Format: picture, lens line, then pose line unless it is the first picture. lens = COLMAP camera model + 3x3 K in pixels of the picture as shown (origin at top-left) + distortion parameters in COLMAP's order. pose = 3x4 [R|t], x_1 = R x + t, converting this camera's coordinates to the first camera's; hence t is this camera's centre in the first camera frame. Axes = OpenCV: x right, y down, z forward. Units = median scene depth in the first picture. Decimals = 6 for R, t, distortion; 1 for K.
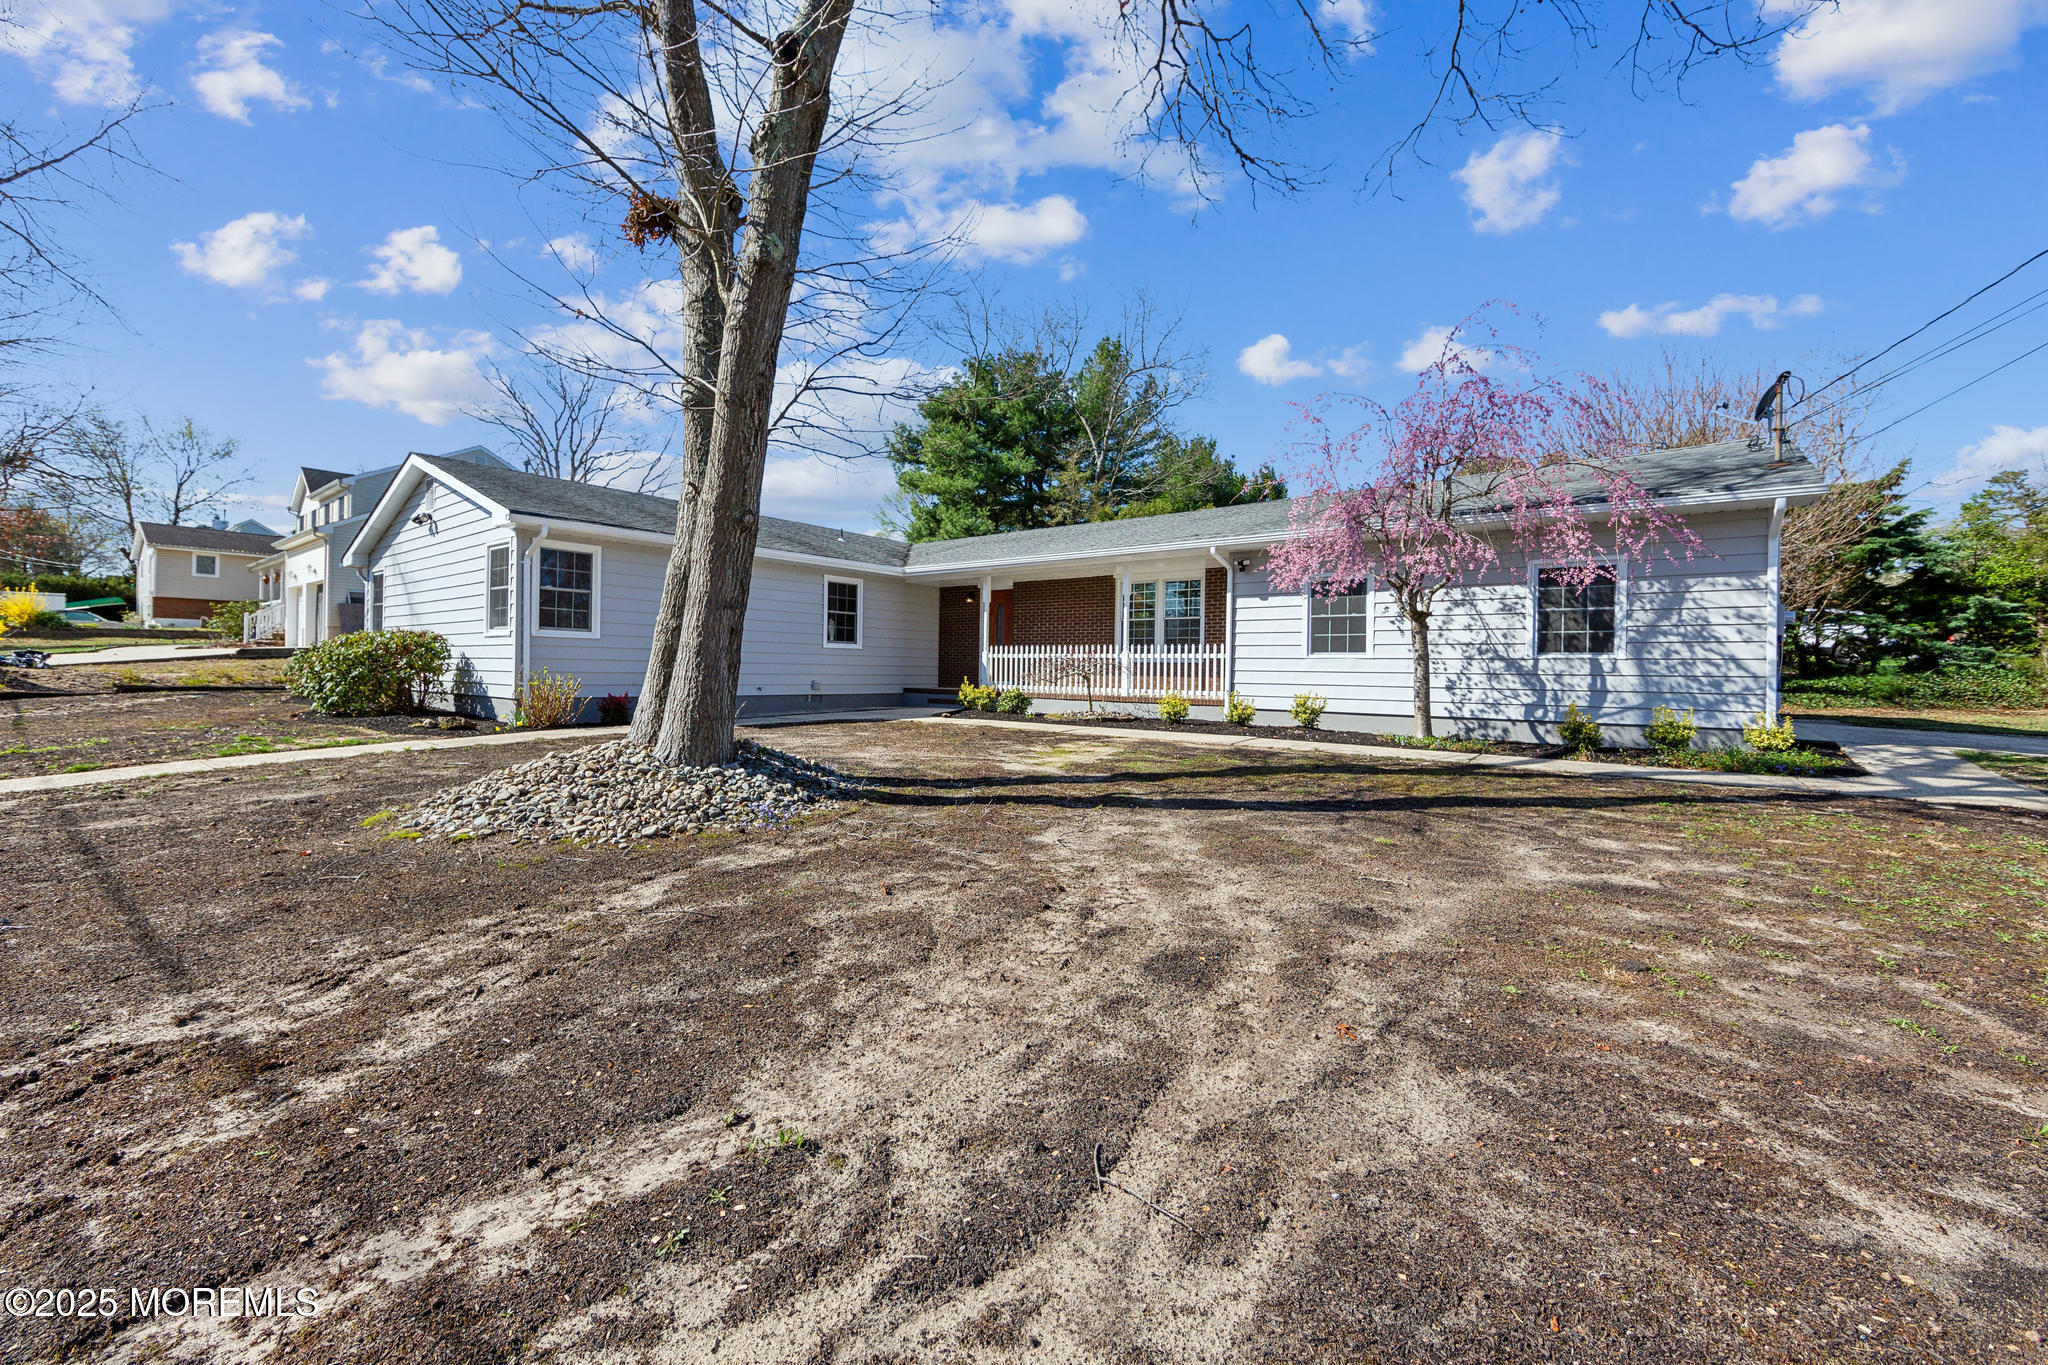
lens RADIAL K [[836.3, 0, 1022.9], [0, 836.3, 678.1], [0, 0, 1]] dist [-0.001718, -0.000377]
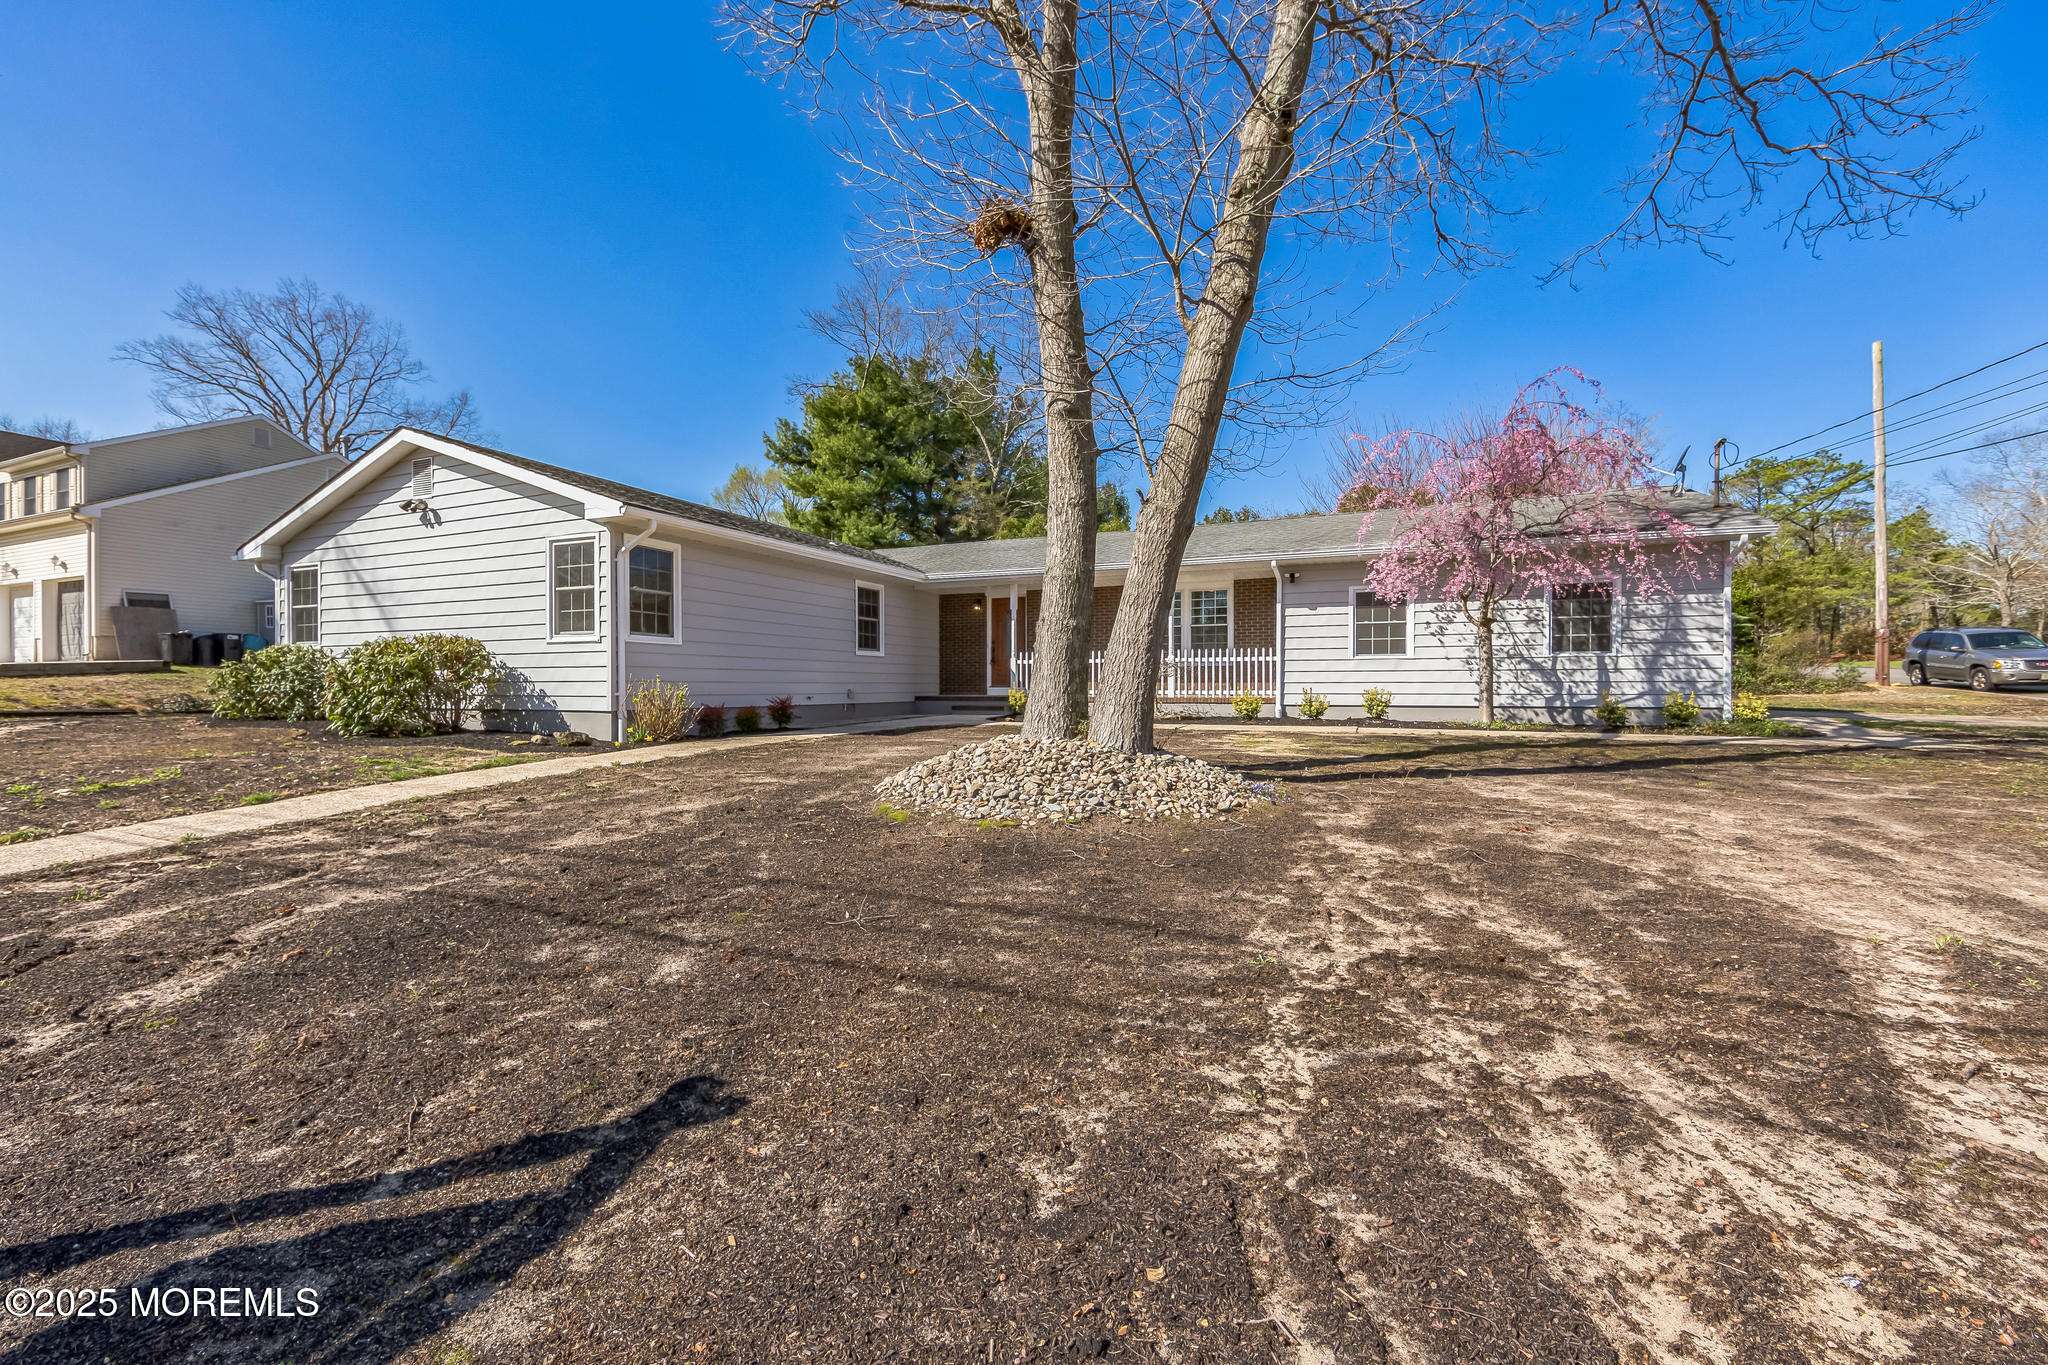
lens RADIAL K [[836.3, 0, 1088.5], [0, 836.3, 686.9], [0, 0, 1]] dist [-0.001718, -0.000377]
pose [[0.964207, -0.016628, 0.264630, -0.304202], [0.017096, 0.999854, 0.000533, 0.006476], [-0.264600, 0.004010, 0.964350, -0.010572]]
